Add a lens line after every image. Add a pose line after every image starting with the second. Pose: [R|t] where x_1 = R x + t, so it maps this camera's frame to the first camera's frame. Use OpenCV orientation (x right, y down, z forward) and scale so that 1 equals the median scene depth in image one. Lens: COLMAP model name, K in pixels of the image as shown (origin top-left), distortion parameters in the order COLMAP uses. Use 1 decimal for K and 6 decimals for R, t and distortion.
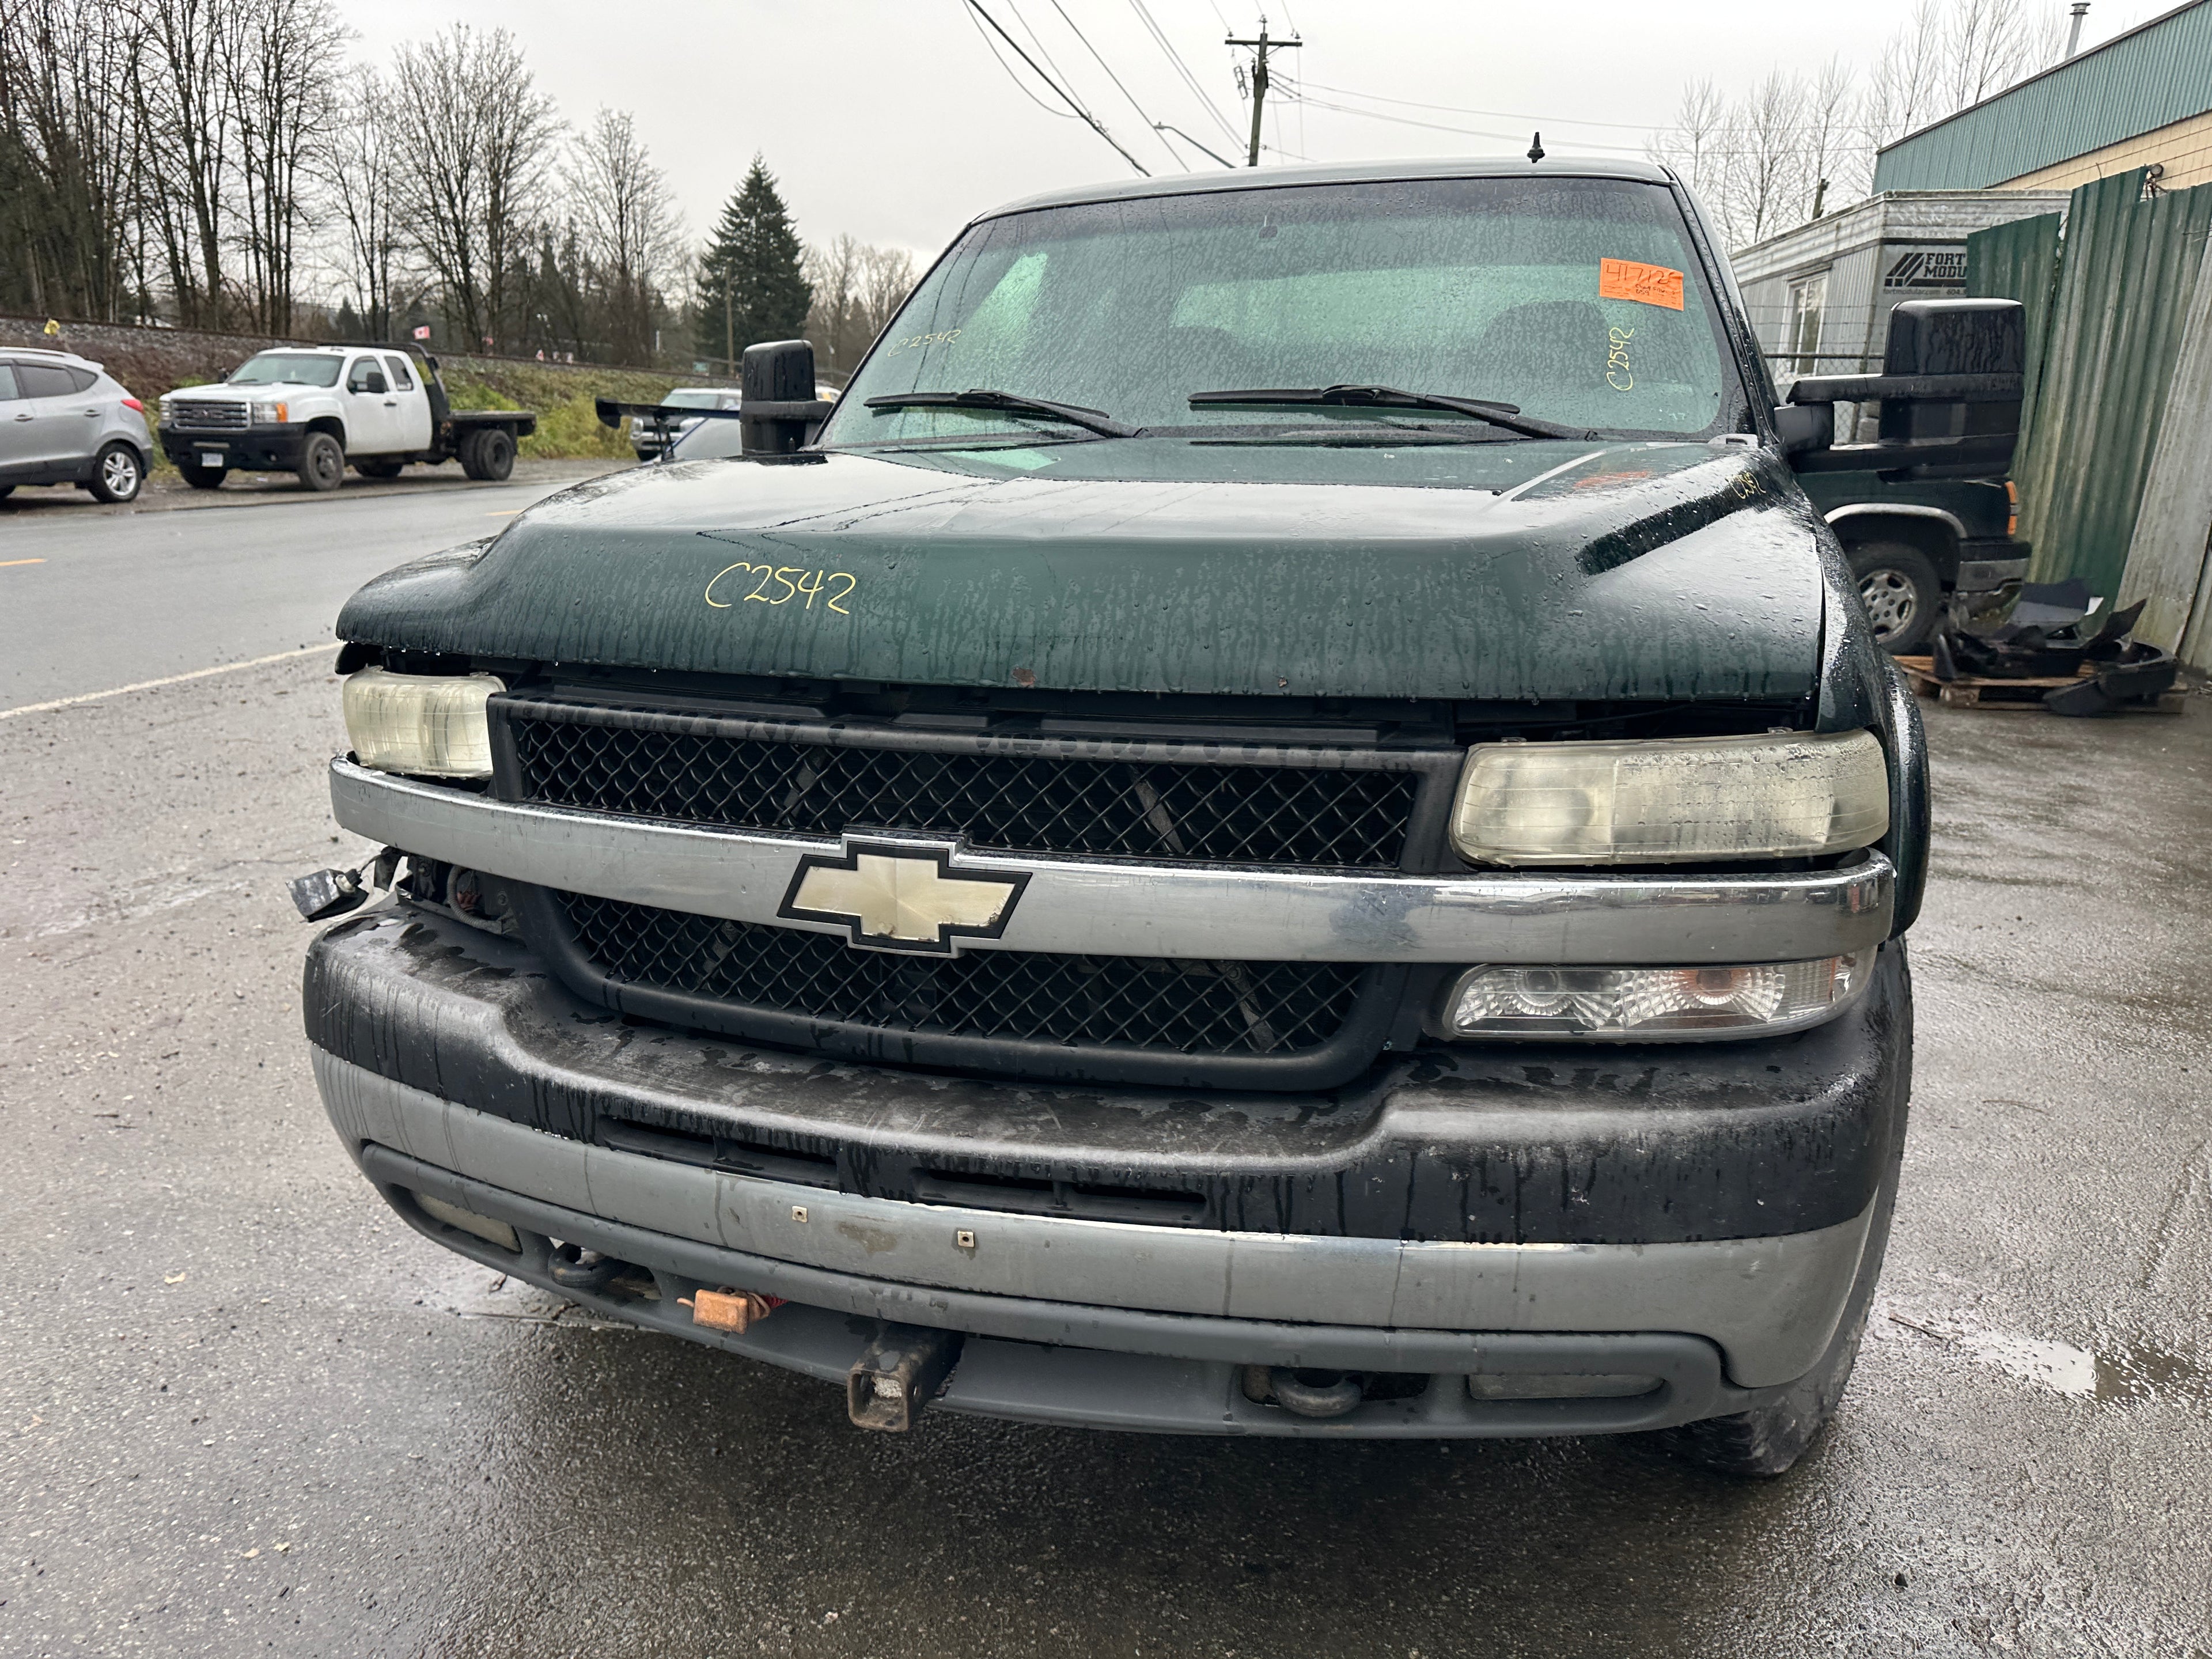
lens RADIAL K [[1565.0, 0, 1117.0], [0, 1565.0, 807.9], [0, 0, 1]] dist [0.050742, -0.053603]
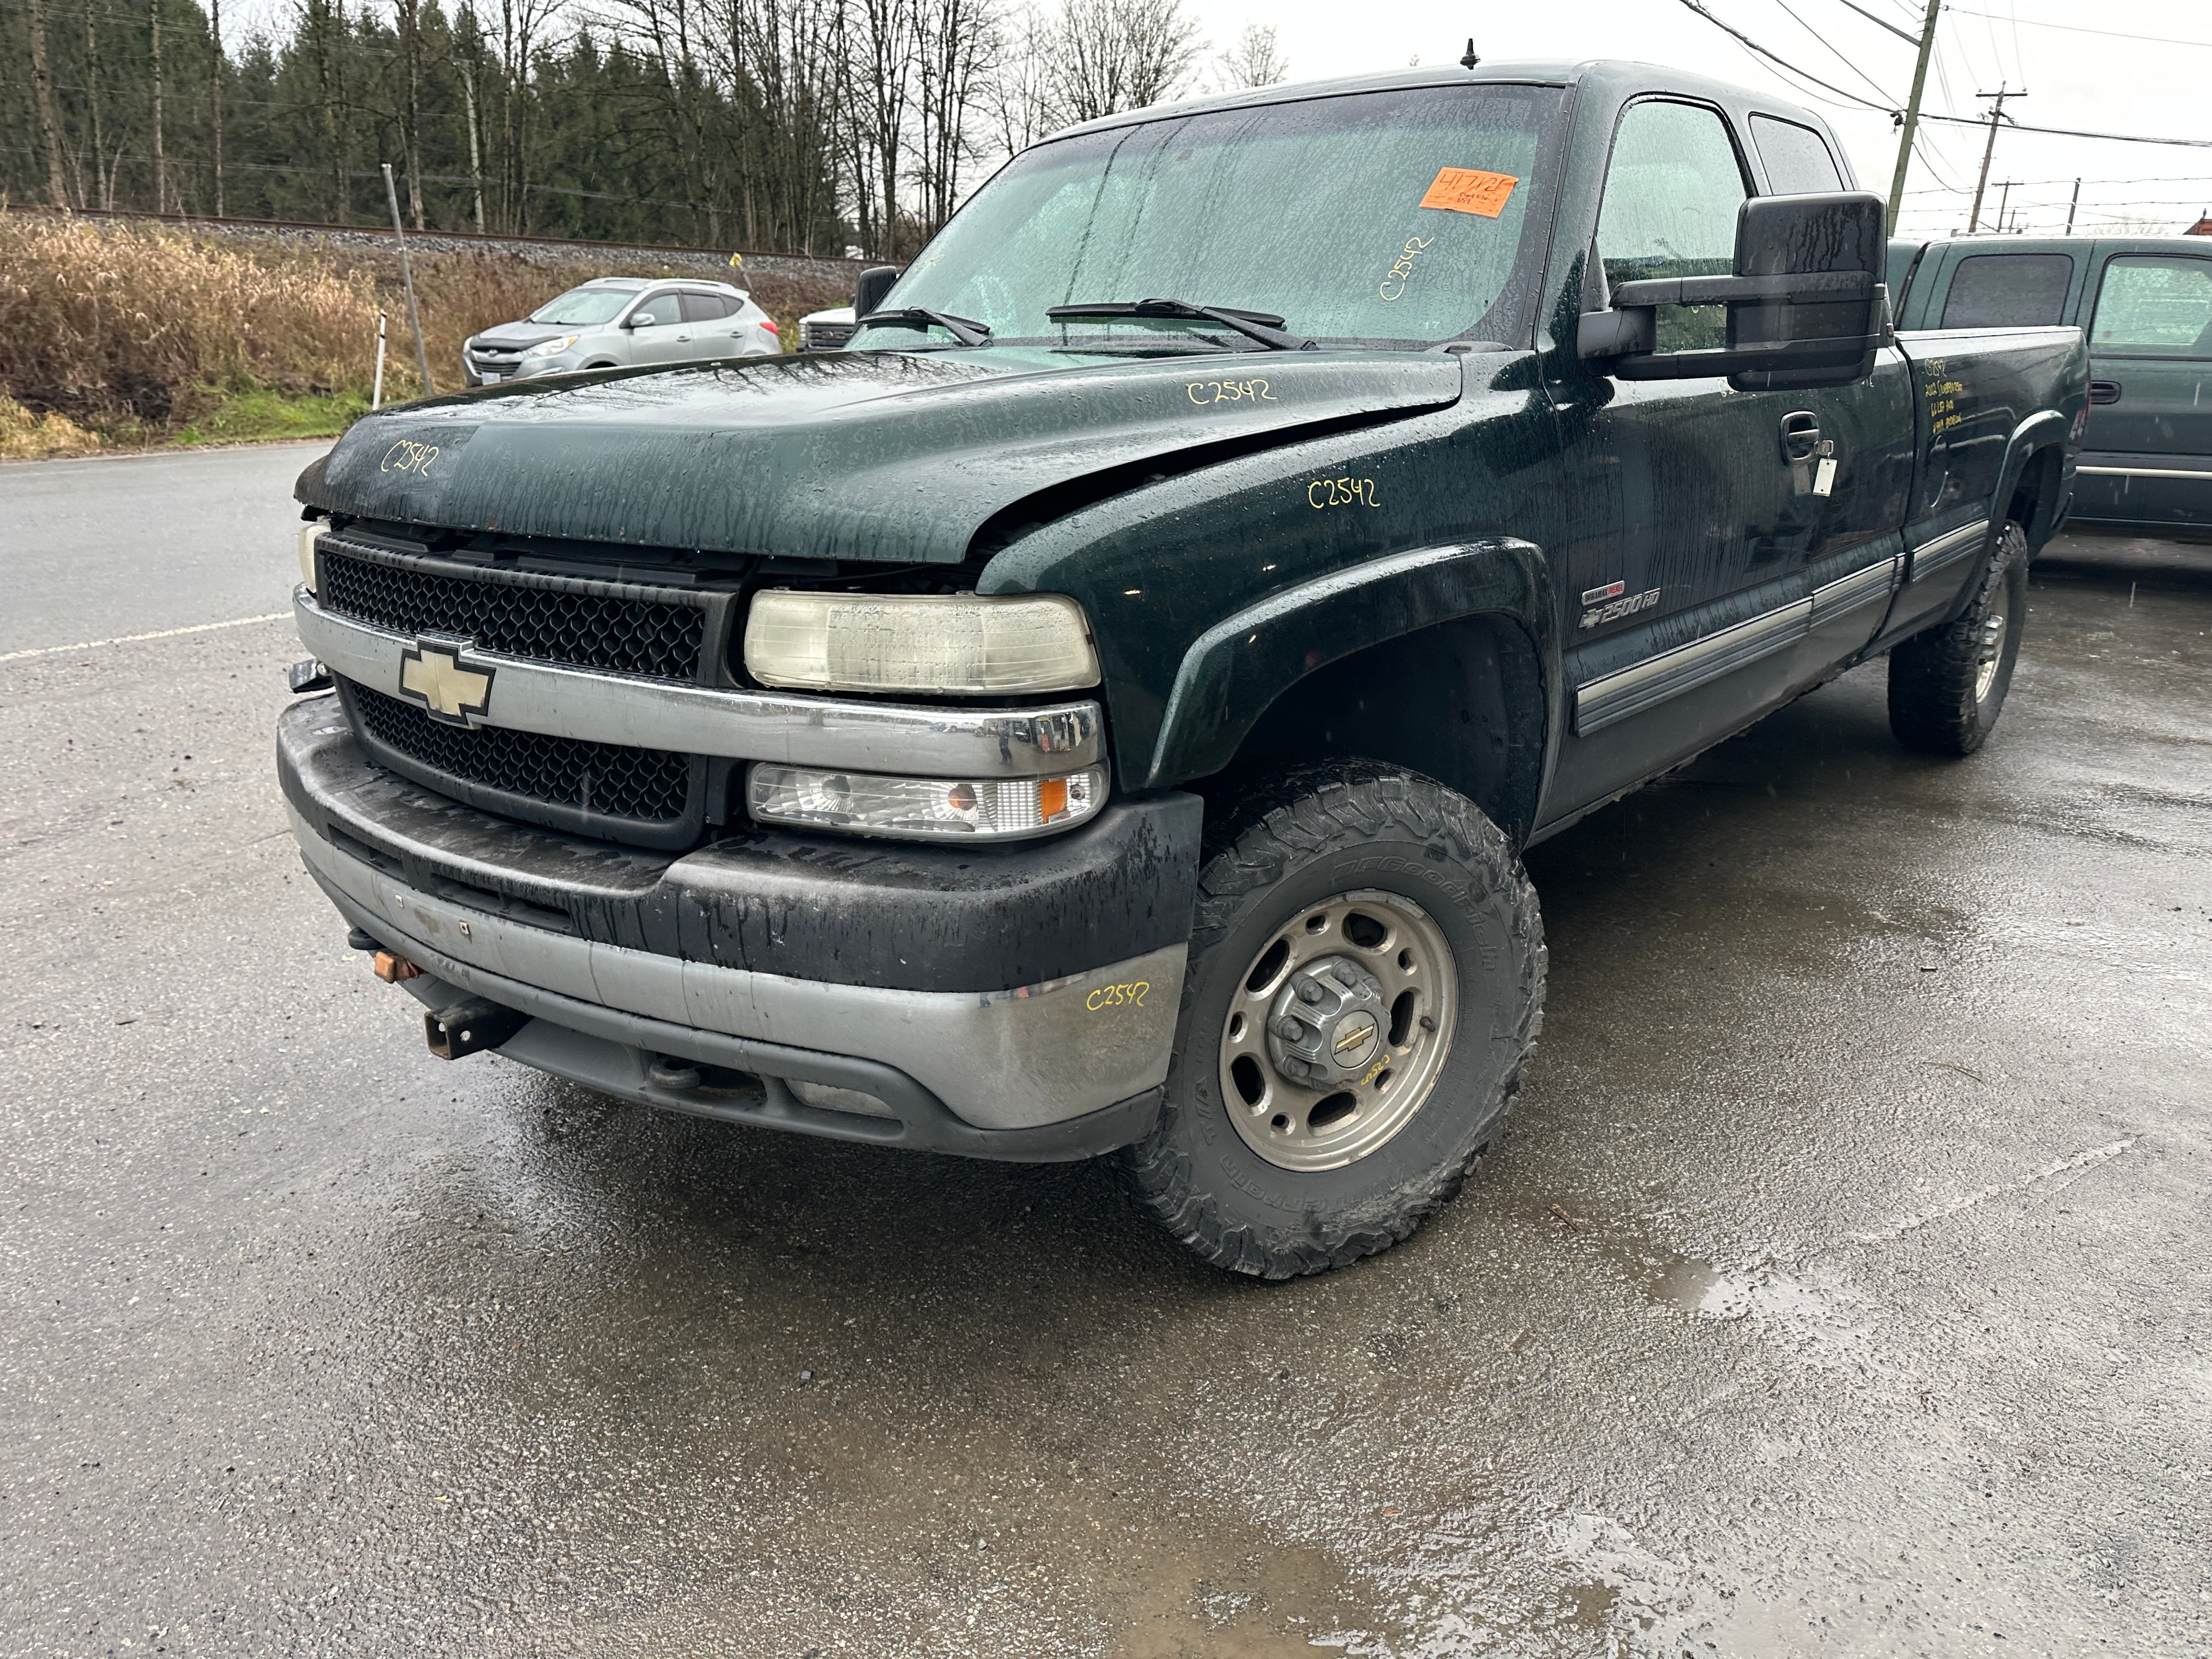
lens RADIAL K [[1565.0, 0, 1130.1], [0, 1565.0, 830.5], [0, 0, 1]] dist [0.050742, -0.053603]
pose [[0.927568, 0.102883, -0.359210, 0.882088], [-0.079200, 0.993637, 0.080078, 0.025137], [0.365163, -0.045828, 0.929815, -0.085999]]
